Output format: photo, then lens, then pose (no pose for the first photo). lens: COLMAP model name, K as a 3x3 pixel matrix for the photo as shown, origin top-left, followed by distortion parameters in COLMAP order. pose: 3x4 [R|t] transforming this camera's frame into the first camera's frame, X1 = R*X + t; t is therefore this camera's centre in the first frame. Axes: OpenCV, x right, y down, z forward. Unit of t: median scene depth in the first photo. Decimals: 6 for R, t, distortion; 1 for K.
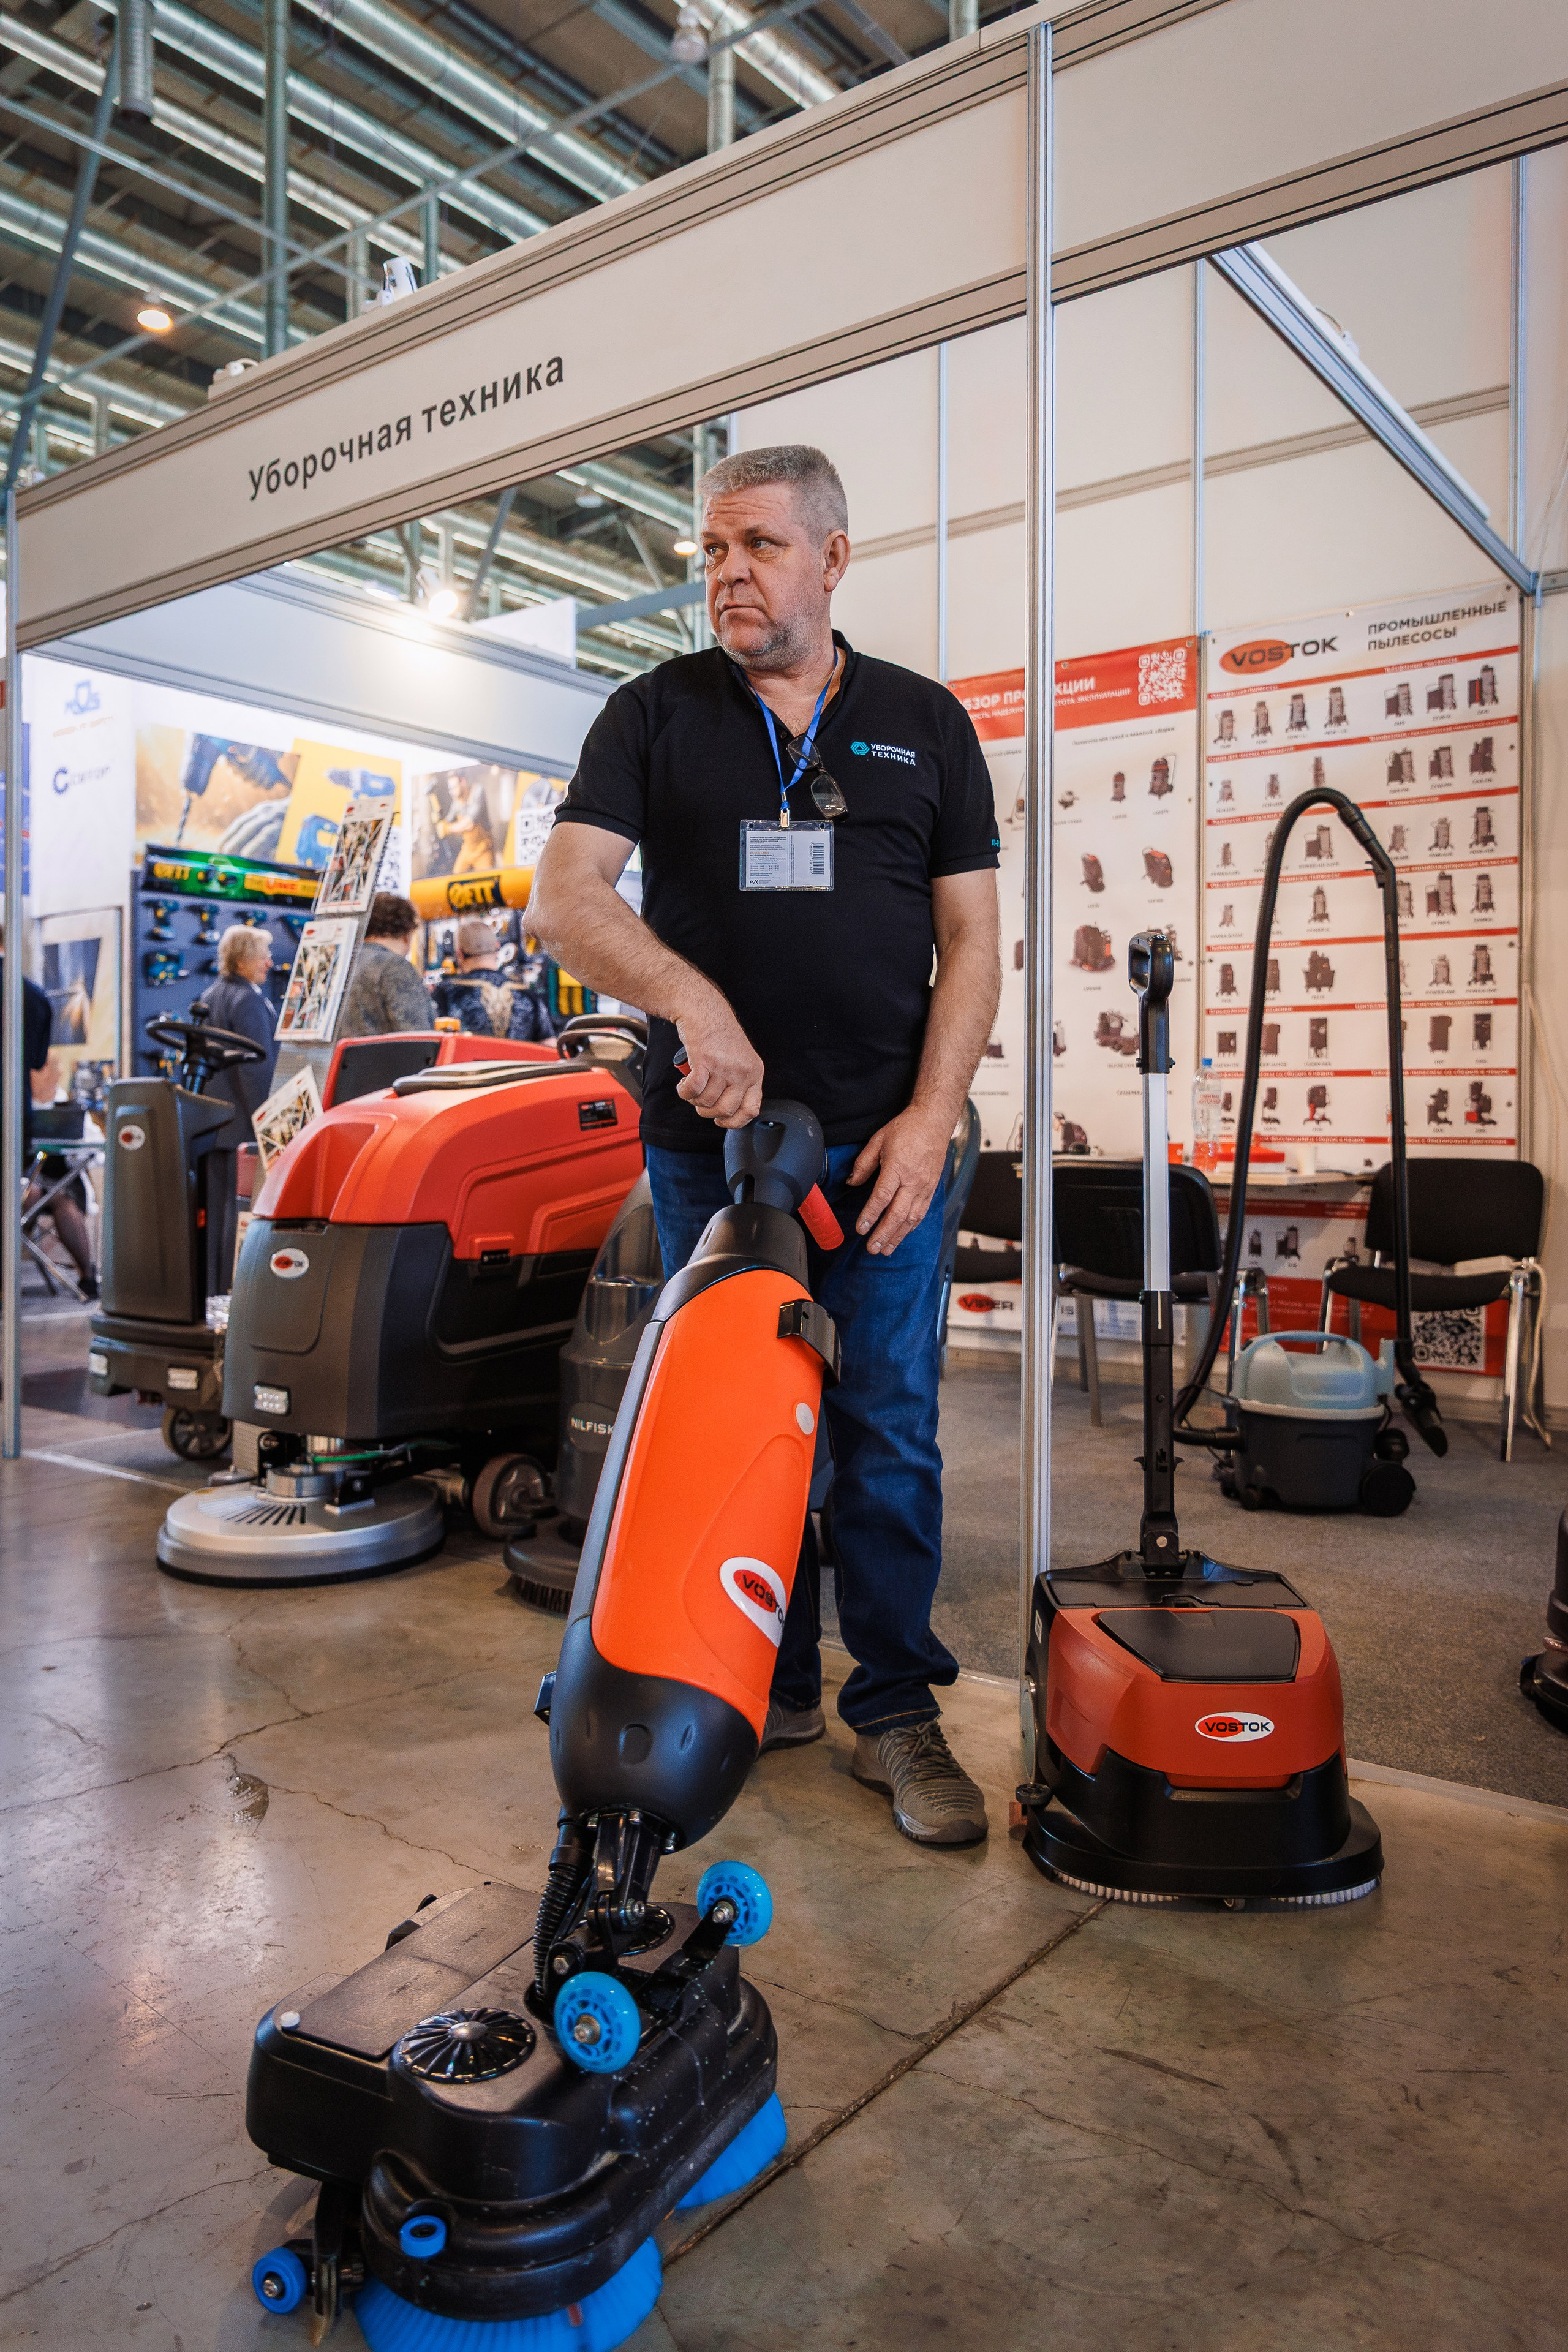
lens RADIAL K [[1563.9, 0, 784.0], [0, 1563.9, 1176.0], [0, 0, 1]] dist [0.004473, 0.001515]
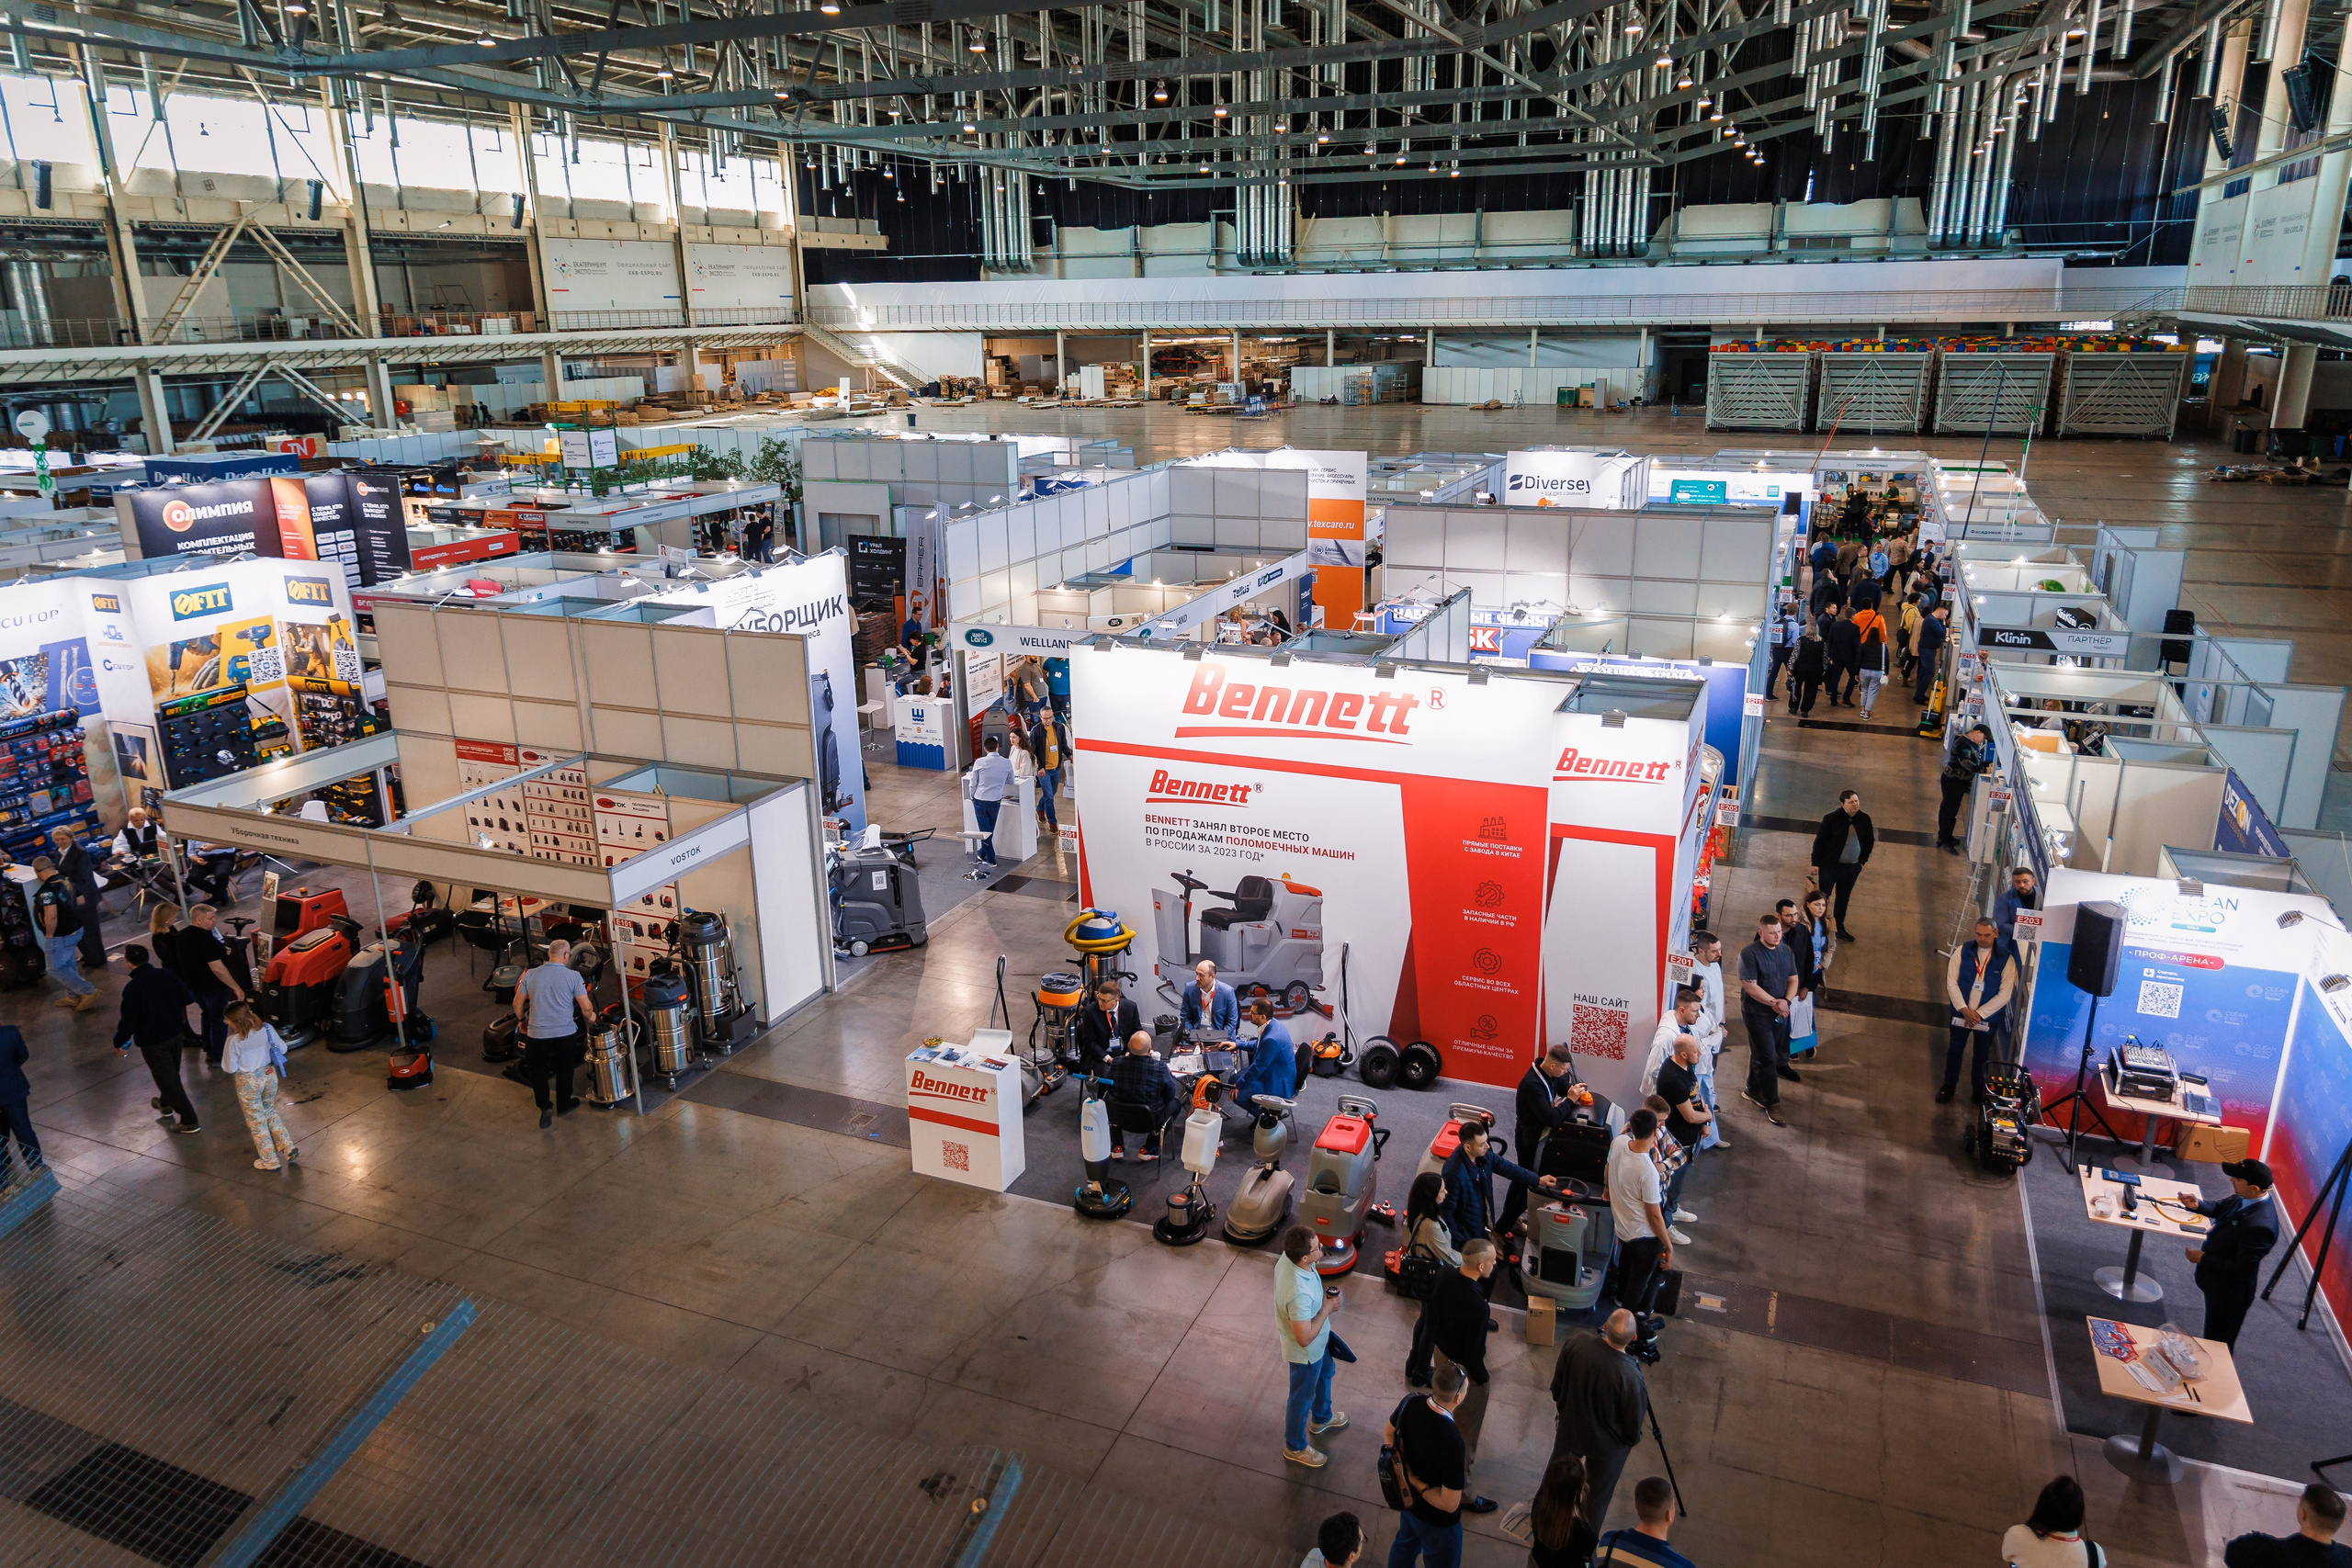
lens RADIAL K [[1563.7, 0, 1176.0], [0, 1563.7, 784.0], [0, 0, 1]] dist [0.004473, 0.001515]
pose [[0.972525, -0.086253, 0.216233, 0.539407], [0.020916, 0.957449, 0.287845, -0.715711], [-0.231859, -0.275414, 0.932946, -1.532567]]
